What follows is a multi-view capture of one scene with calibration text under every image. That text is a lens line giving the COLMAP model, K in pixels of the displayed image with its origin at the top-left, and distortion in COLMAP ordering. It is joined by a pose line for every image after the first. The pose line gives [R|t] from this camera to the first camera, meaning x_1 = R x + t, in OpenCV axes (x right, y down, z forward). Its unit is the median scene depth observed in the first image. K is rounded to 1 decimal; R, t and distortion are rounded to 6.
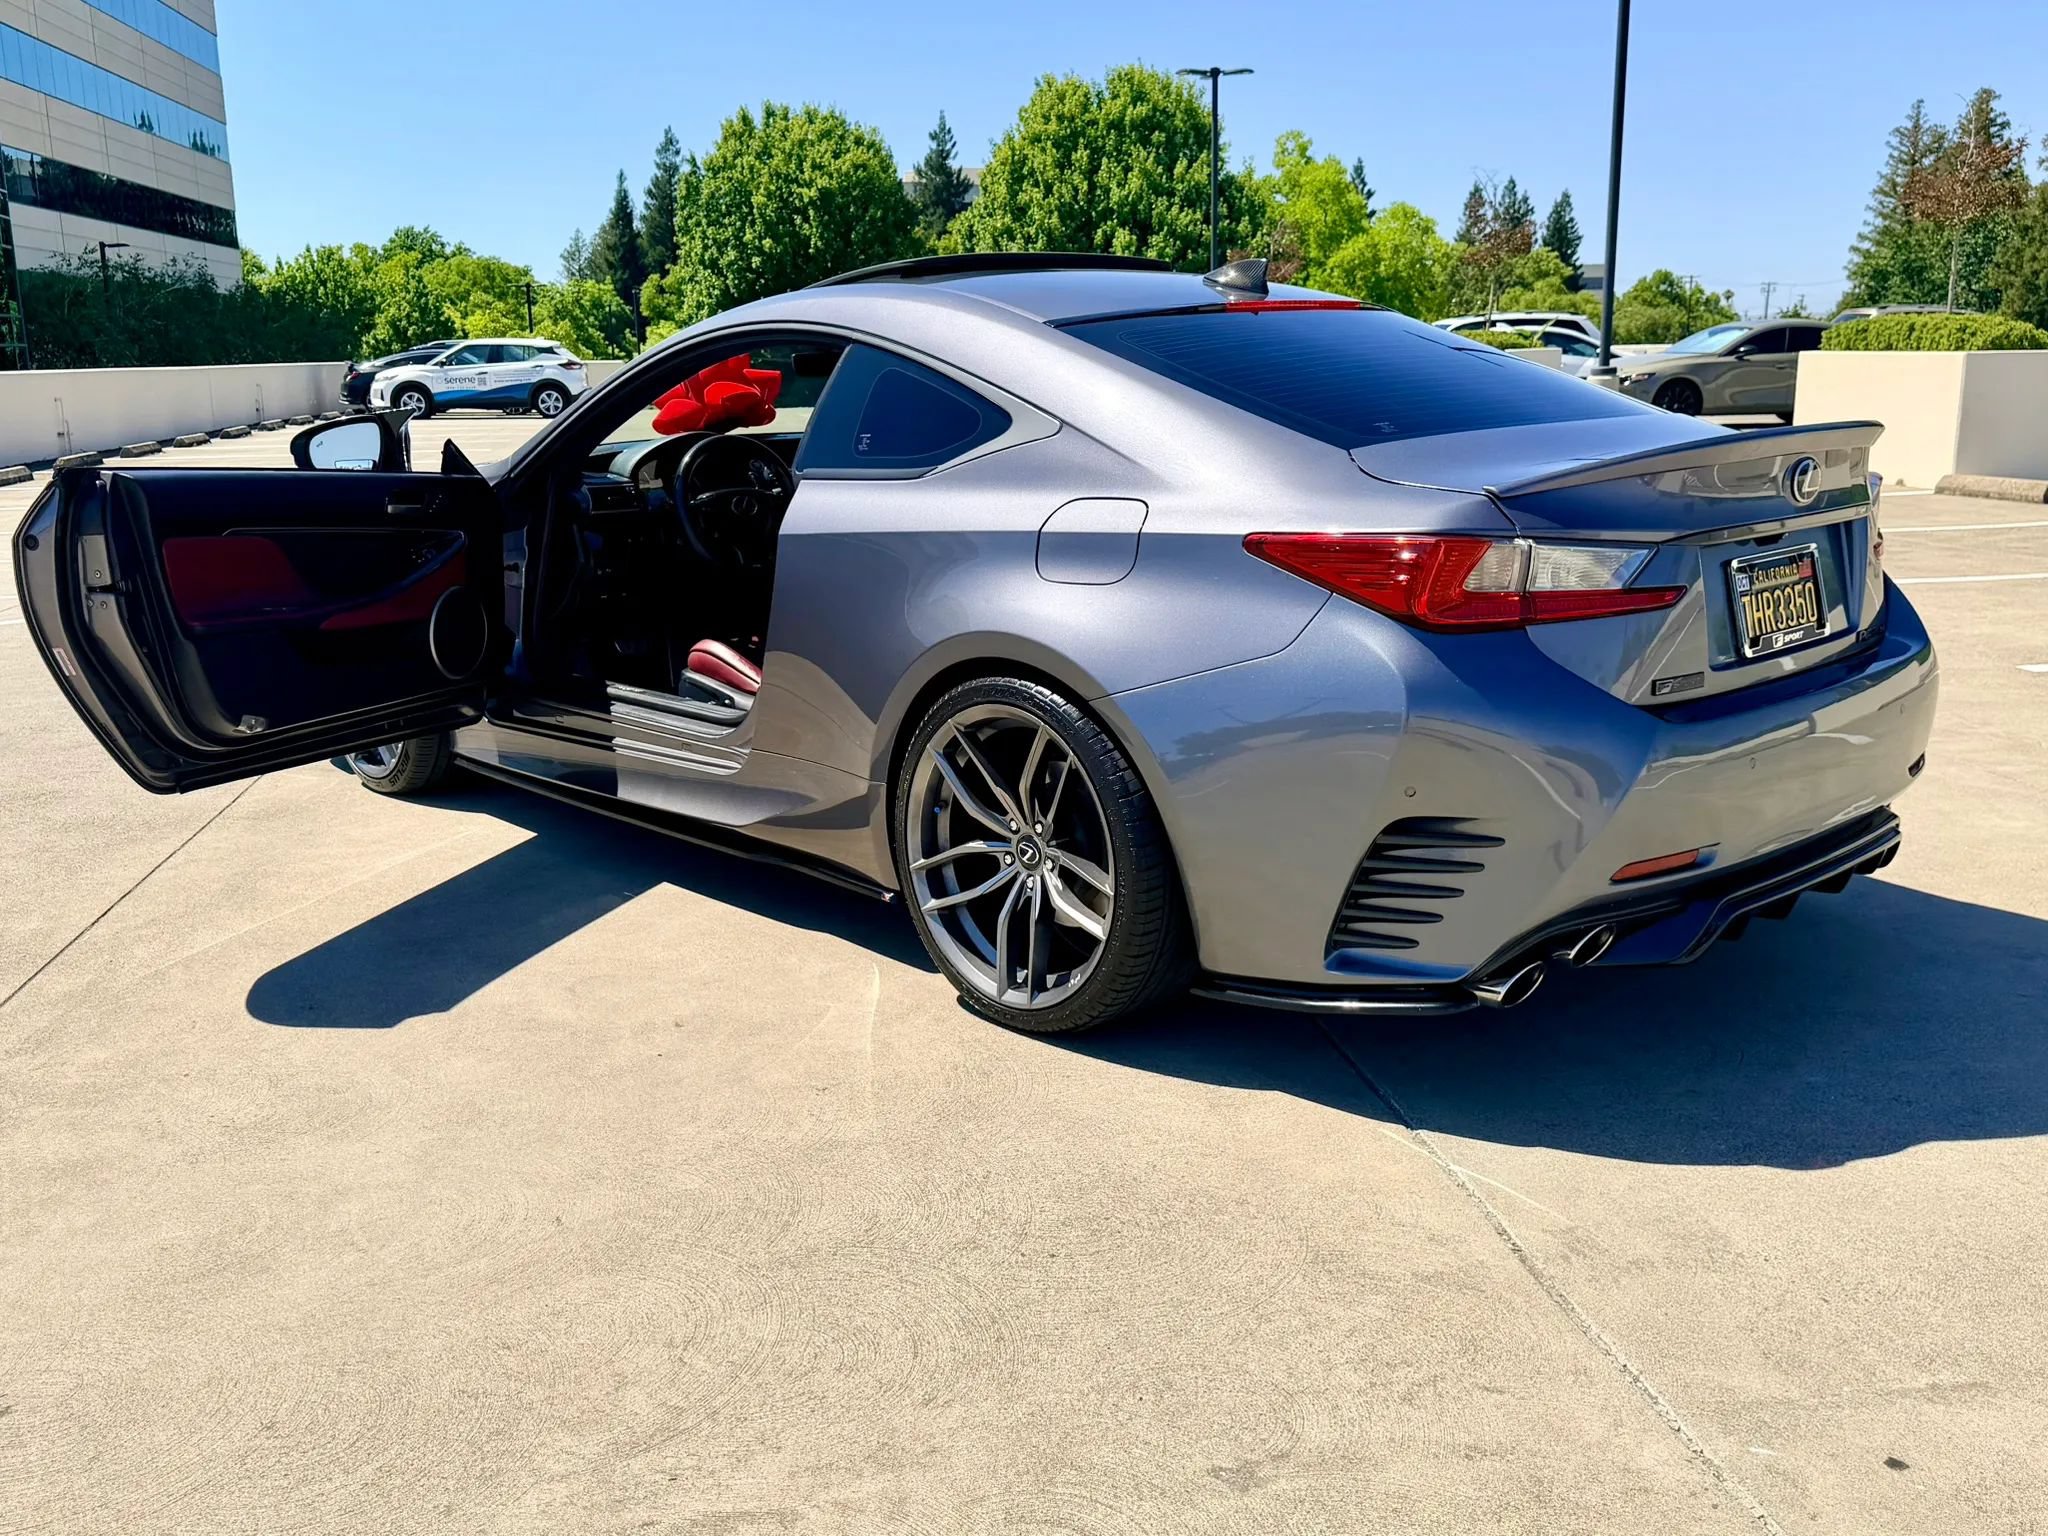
lens RADIAL K [[1772.5, 0, 1025.3], [0, 1772.5, 763.2], [0, 0, 1]] dist [0.151639, -0.299186]
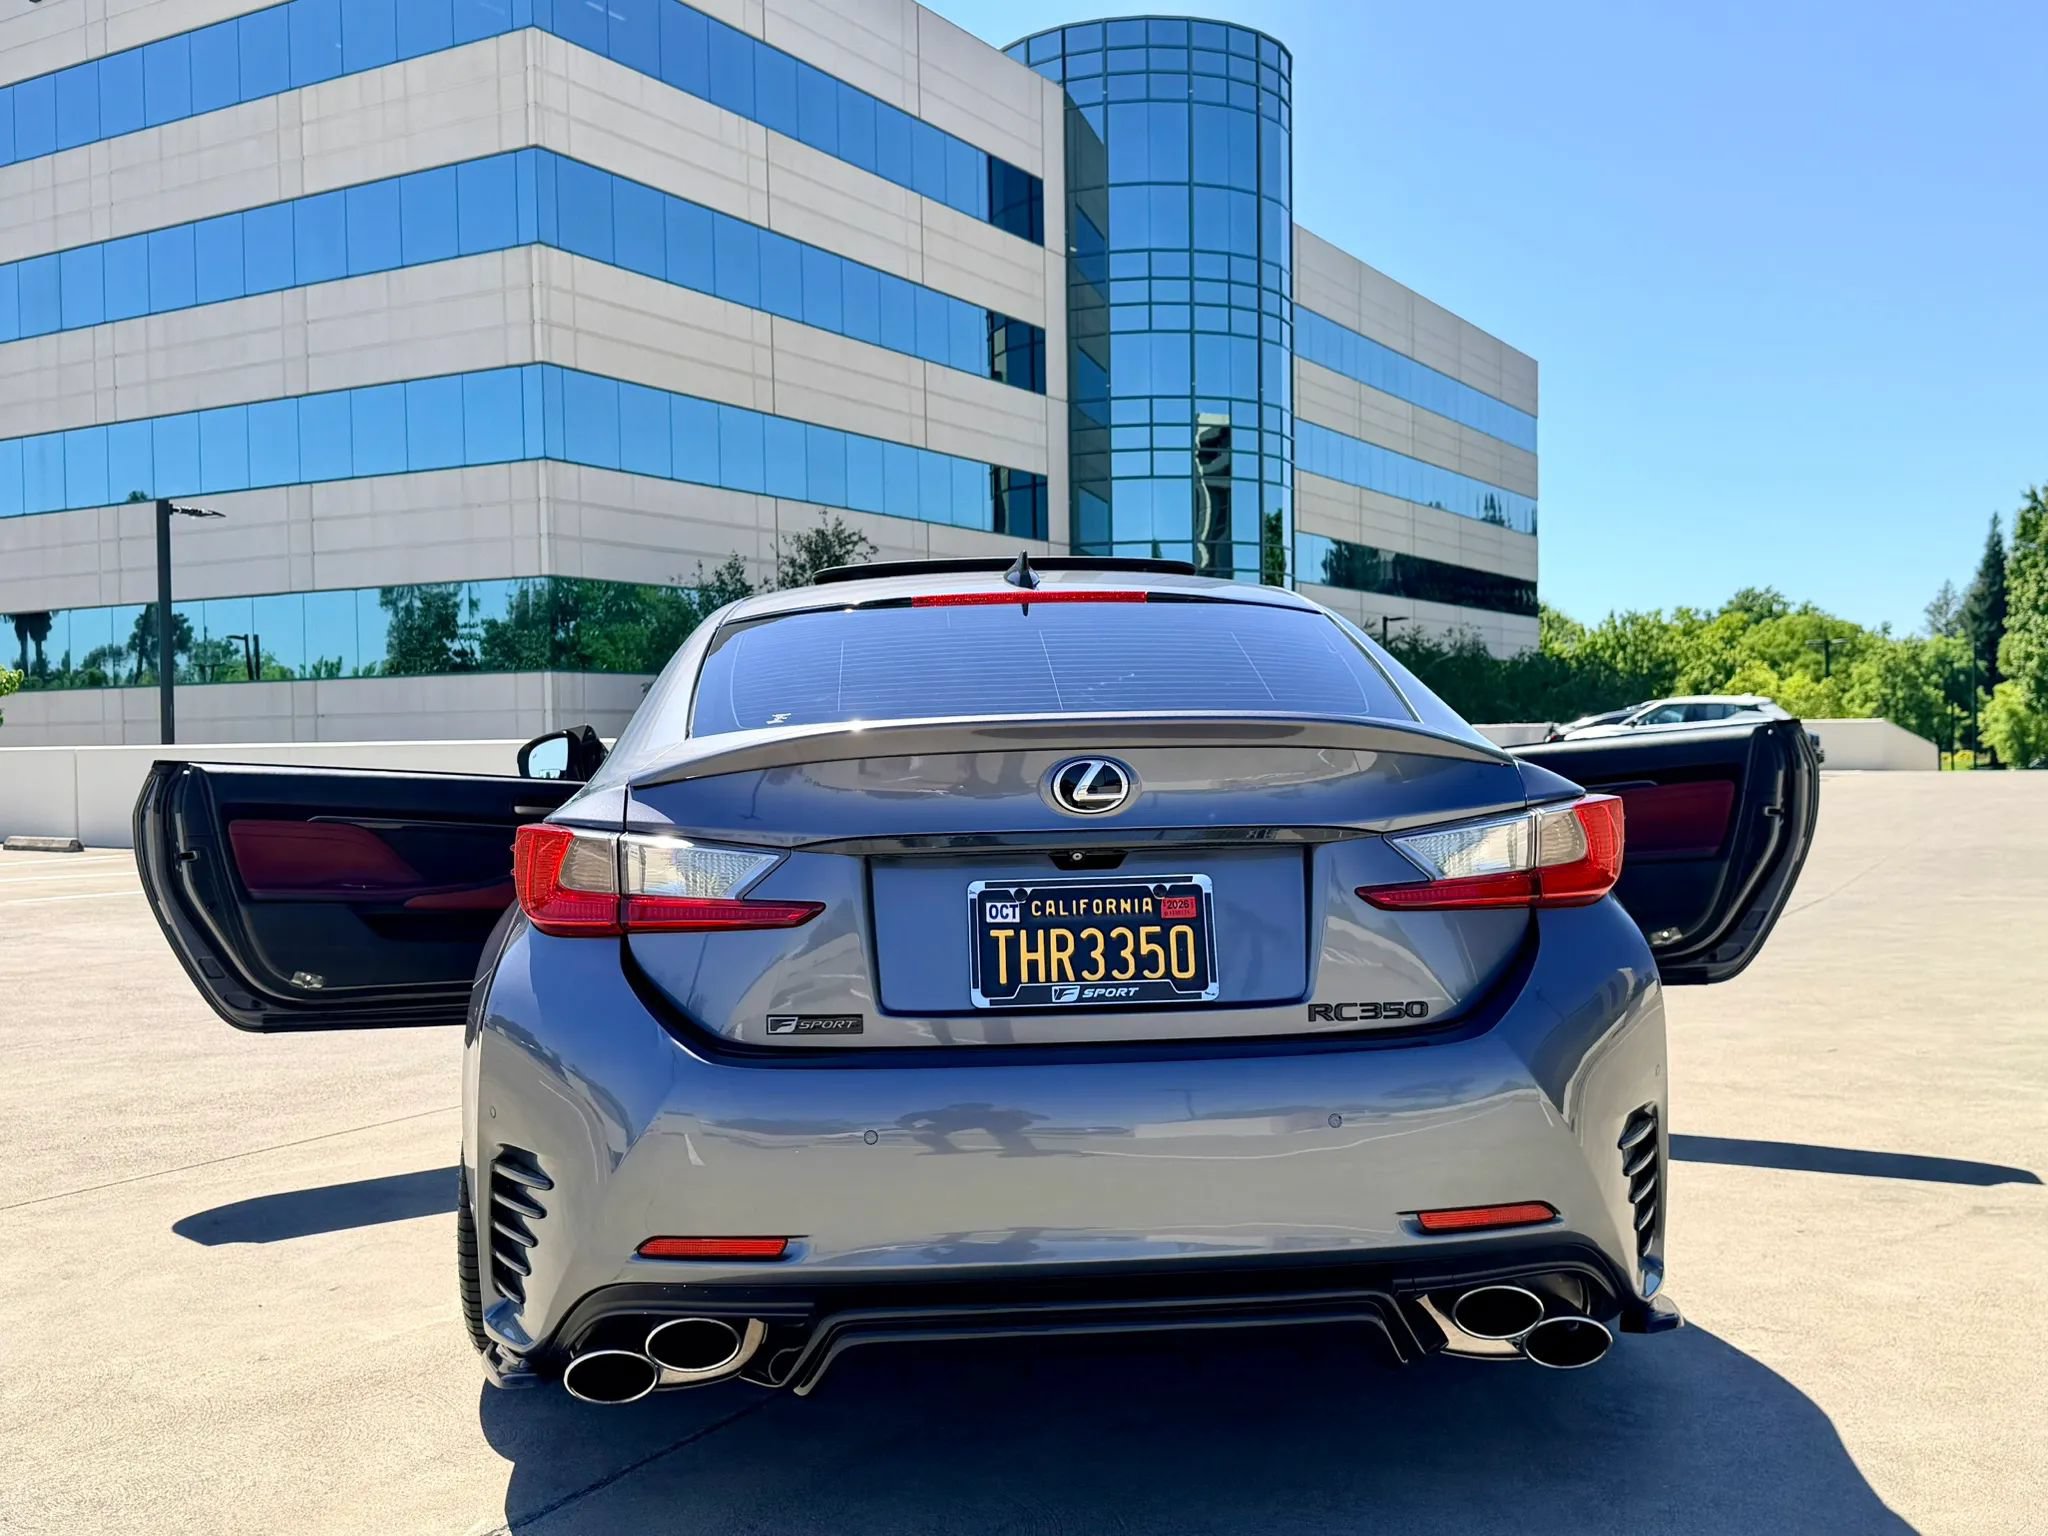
lens RADIAL K [[1917.6, 0, 1013.3], [0, 1917.6, 777.1], [0, 0, 1]] dist [0.191250, -0.412379]
pose [[0.772201, 0.014215, -0.635219, 0.120333], [-0.136381, 0.980156, -0.143857, -0.004930], [0.620569, 0.197718, 0.758816, 0.046899]]
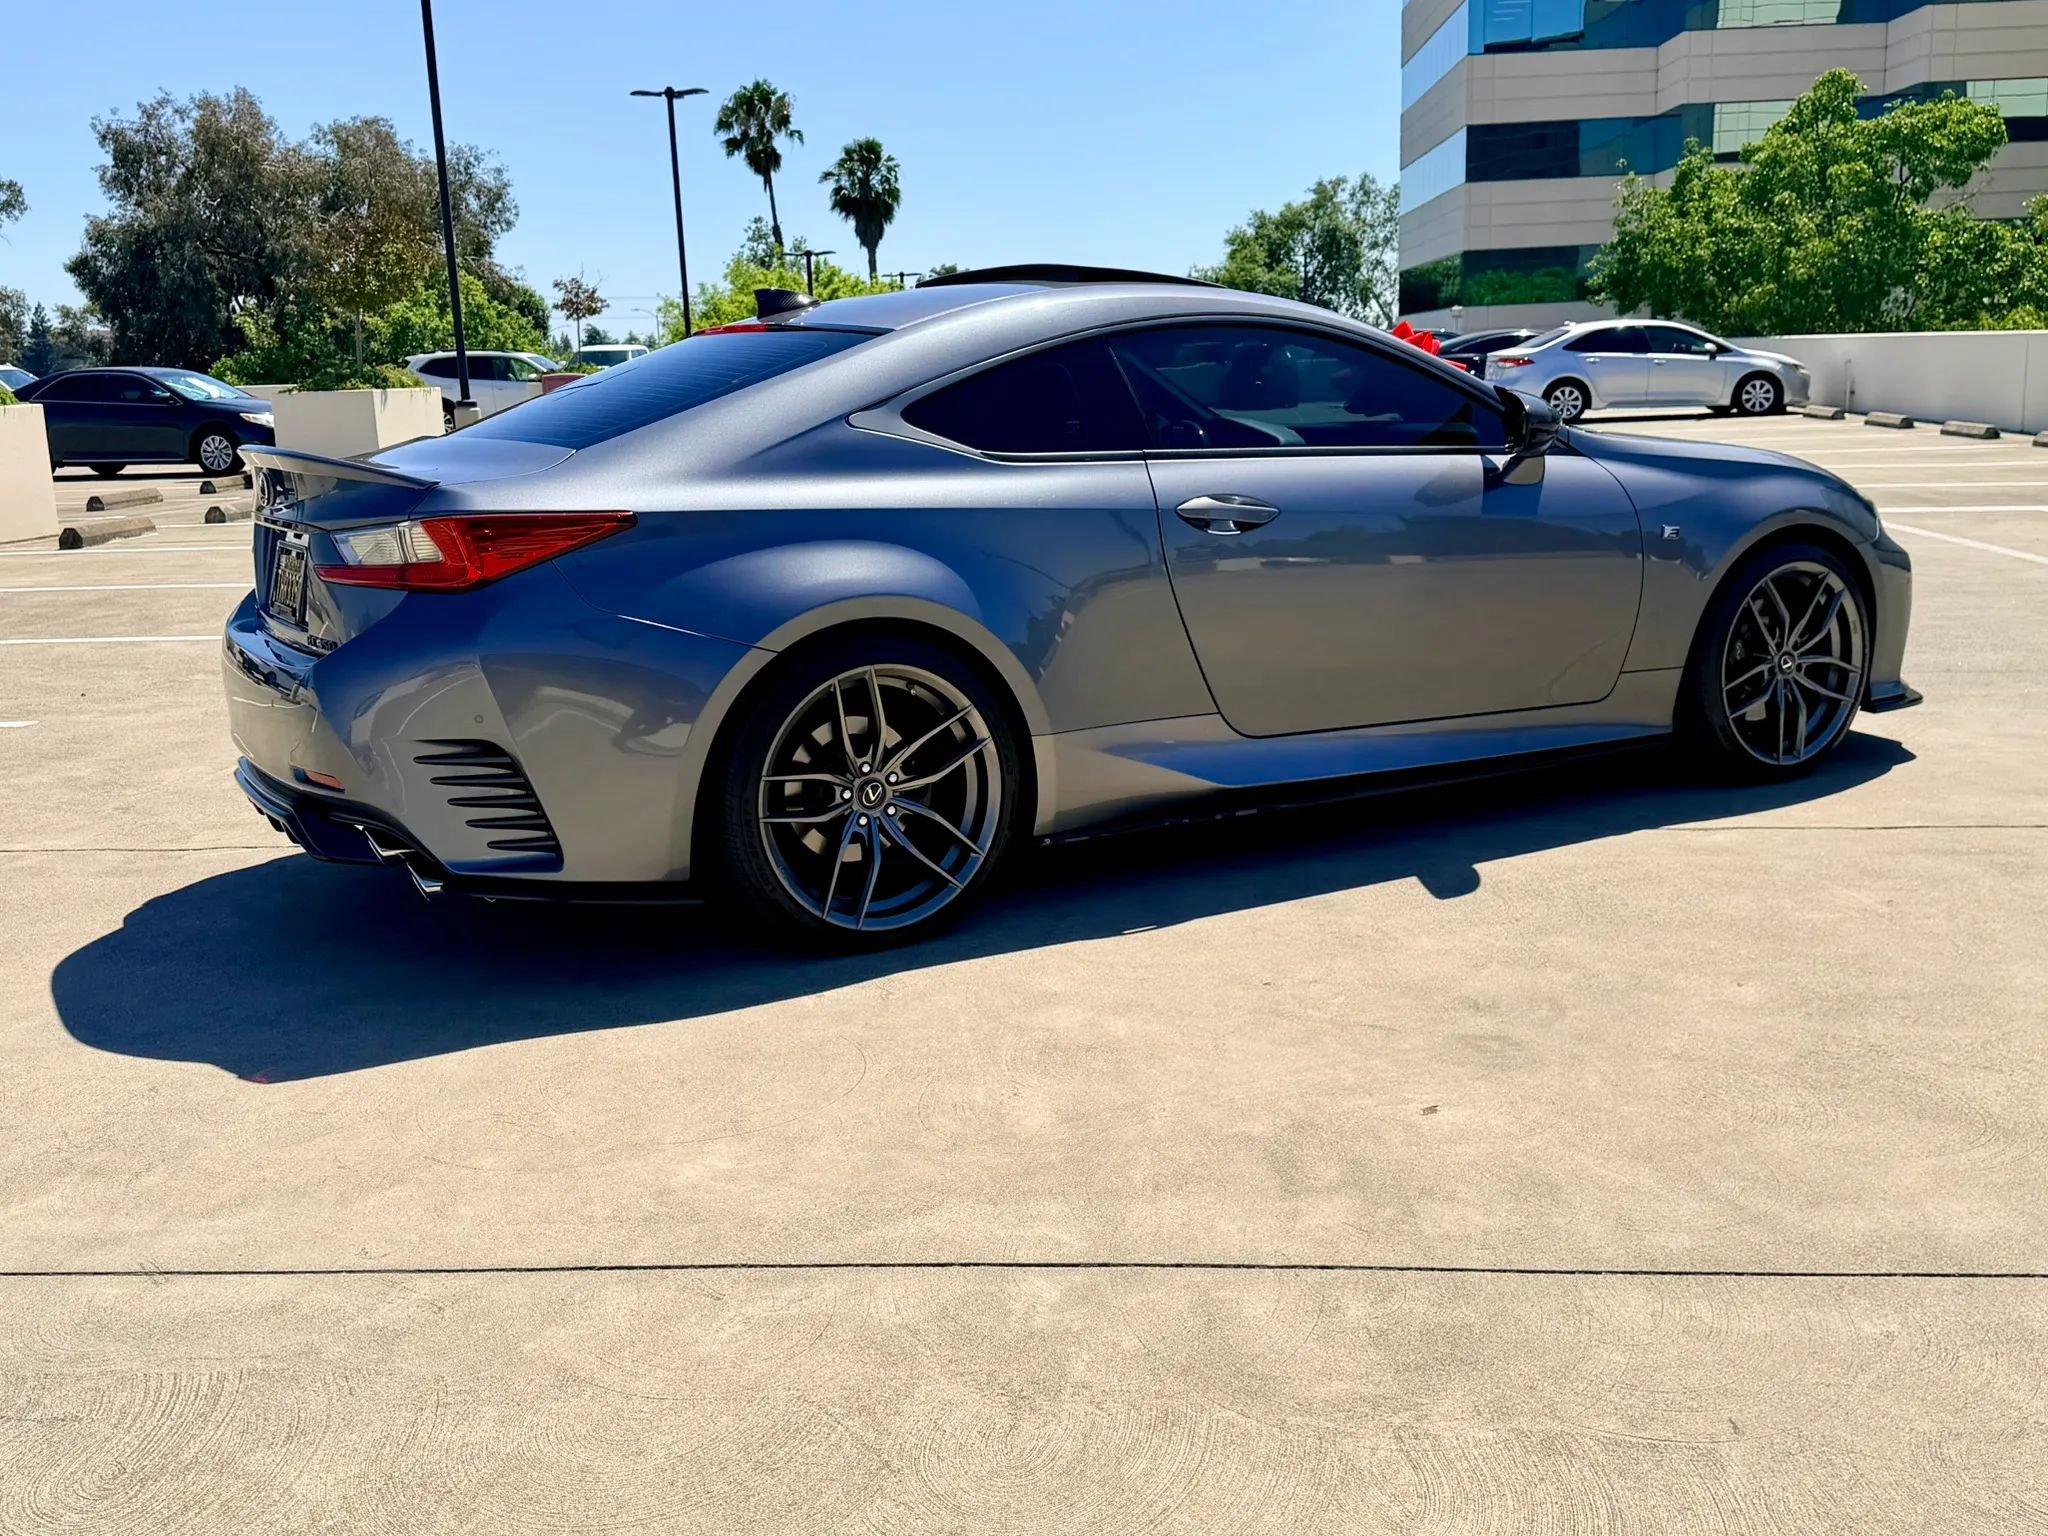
lens RADIAL K [[1923.6, 0, 1011.9], [0, 1923.6, 740.9], [0, 0, 1]] dist [0.170802, -0.322837]
pose [[-0.214910, 0.207542, -0.954327, 0.220429], [-0.183307, 0.951221, 0.248147, -0.056029], [0.959277, 0.228264, -0.166383, 0.232479]]
